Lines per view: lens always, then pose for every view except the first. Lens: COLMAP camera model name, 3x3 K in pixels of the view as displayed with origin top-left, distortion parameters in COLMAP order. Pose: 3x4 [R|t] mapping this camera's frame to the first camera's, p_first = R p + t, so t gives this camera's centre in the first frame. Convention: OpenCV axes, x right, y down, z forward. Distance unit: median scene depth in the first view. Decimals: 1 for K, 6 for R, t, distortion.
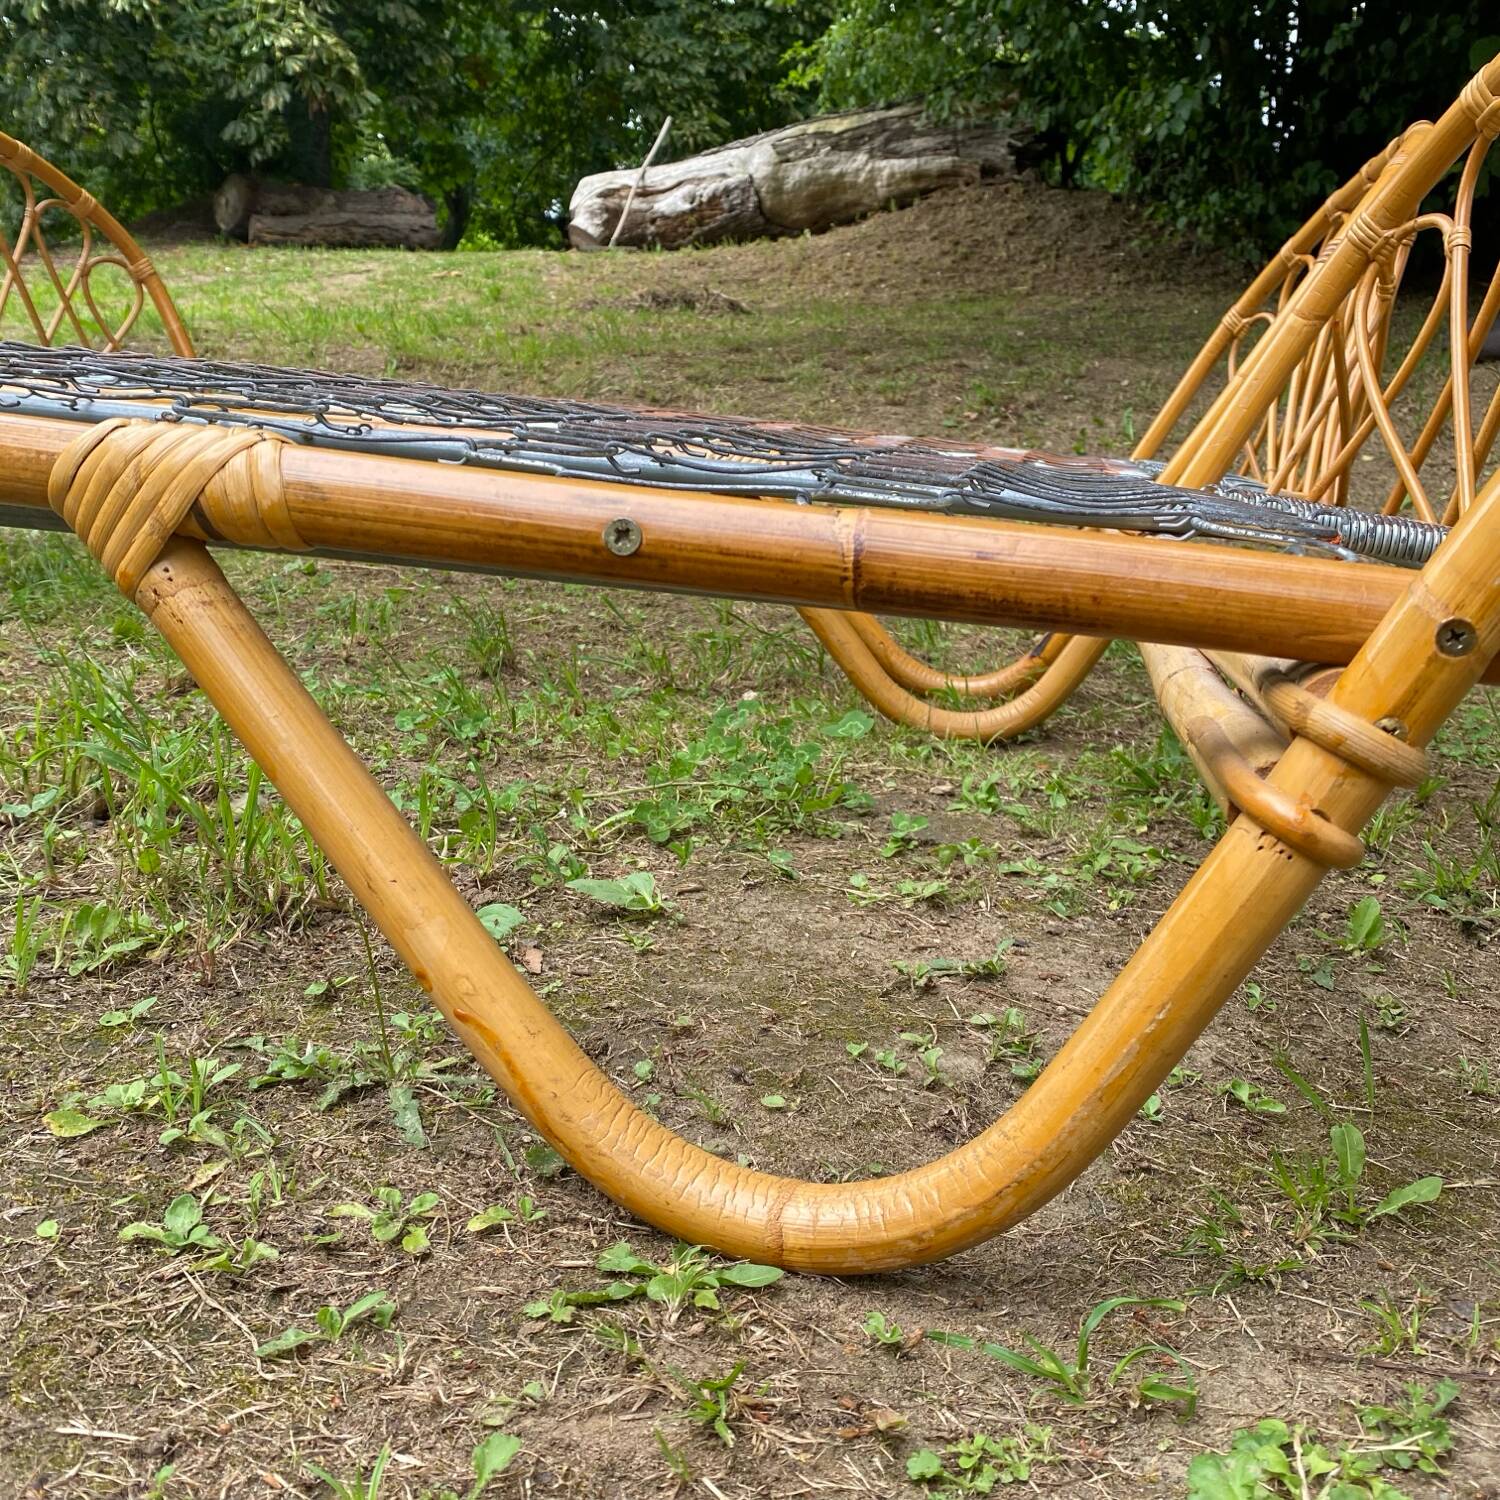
lens RADIAL K [[1528.9, 0, 734.6], [0, 1528.9, 754.3], [0, 0, 1]] dist [0.011365, -0.005077]
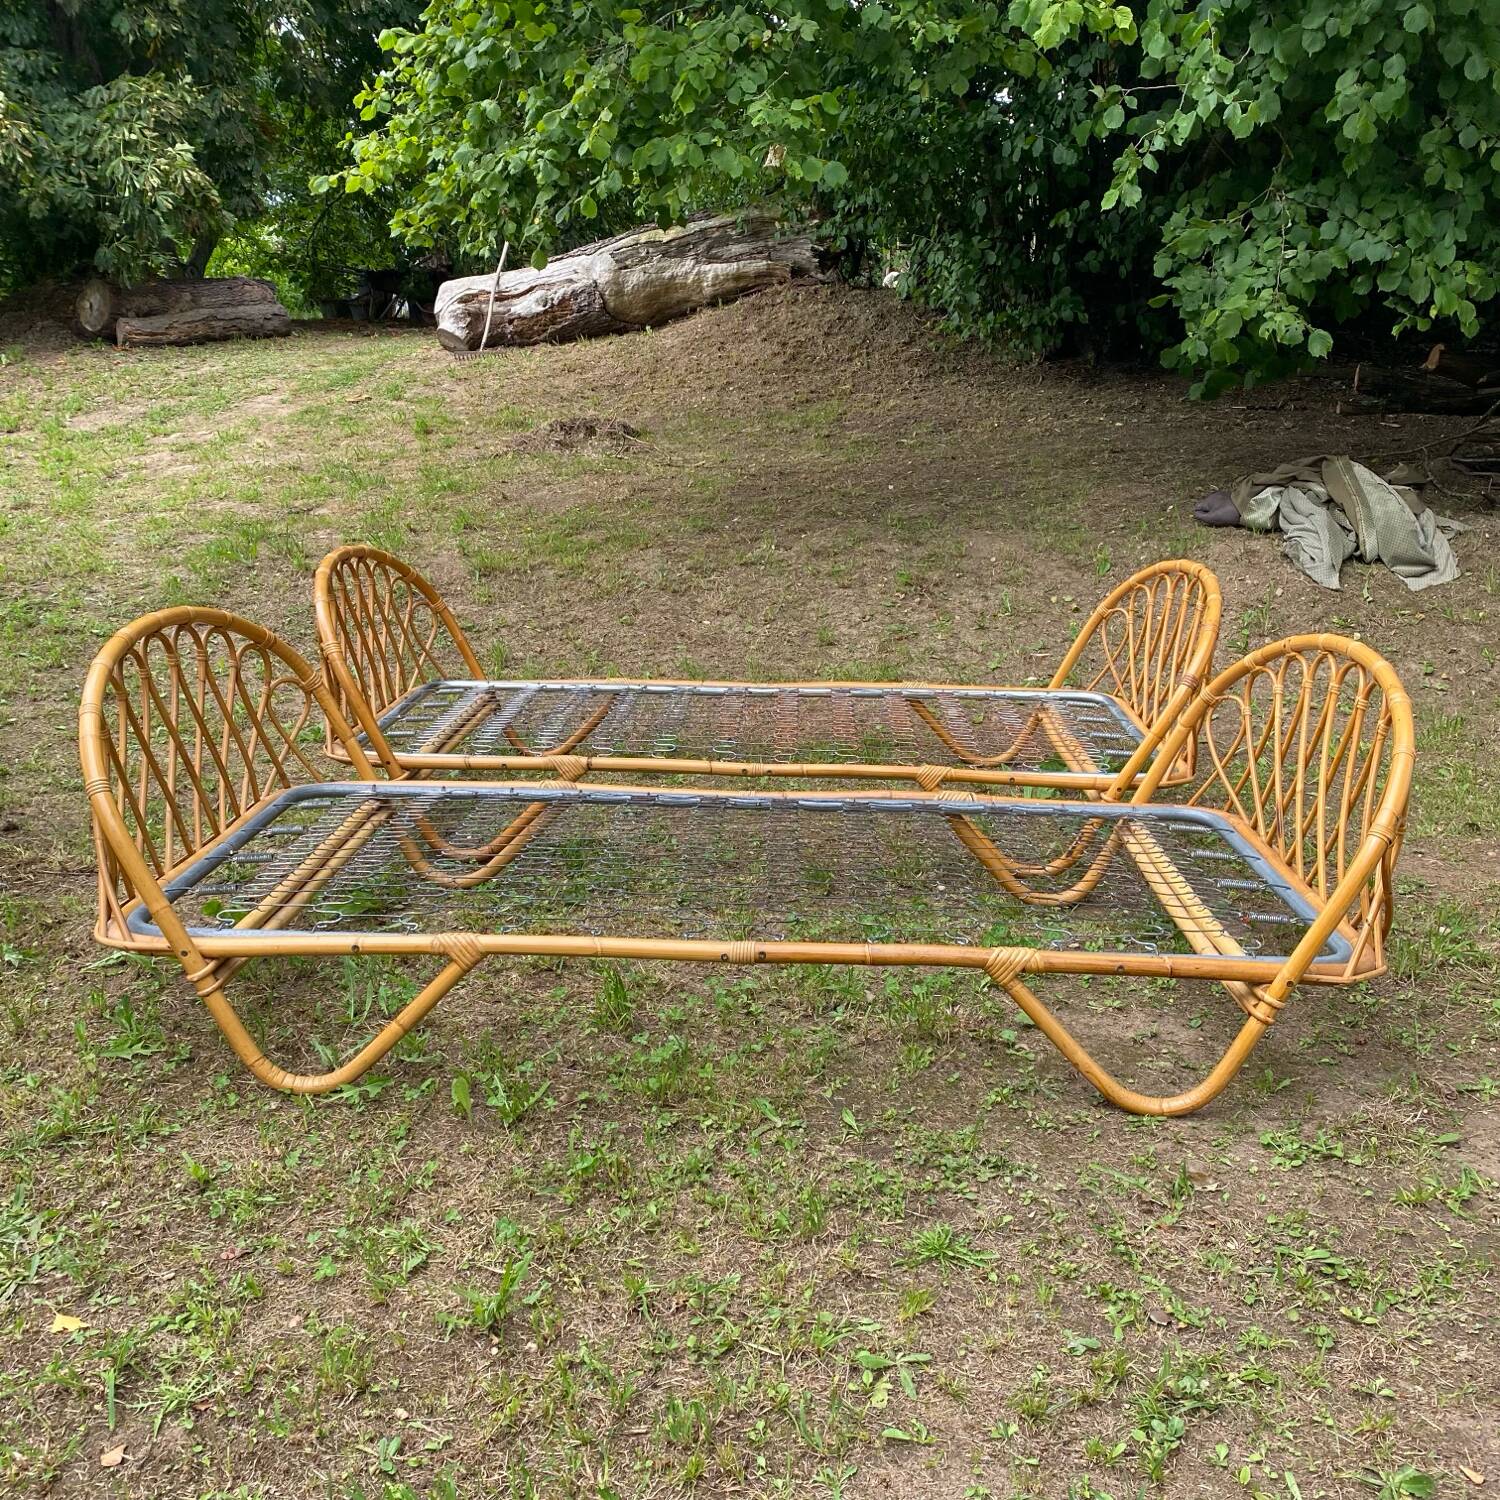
lens RADIAL K [[1528.9, 0, 734.6], [0, 1528.9, 754.3], [0, 0, 1]] dist [0.011365, -0.005077]
pose [[0.984280, -0.092985, 0.150157, -0.093454], [0.088642, 0.995435, 0.035375, -0.052929], [-0.152761, -0.021508, 0.988029, -0.171404]]
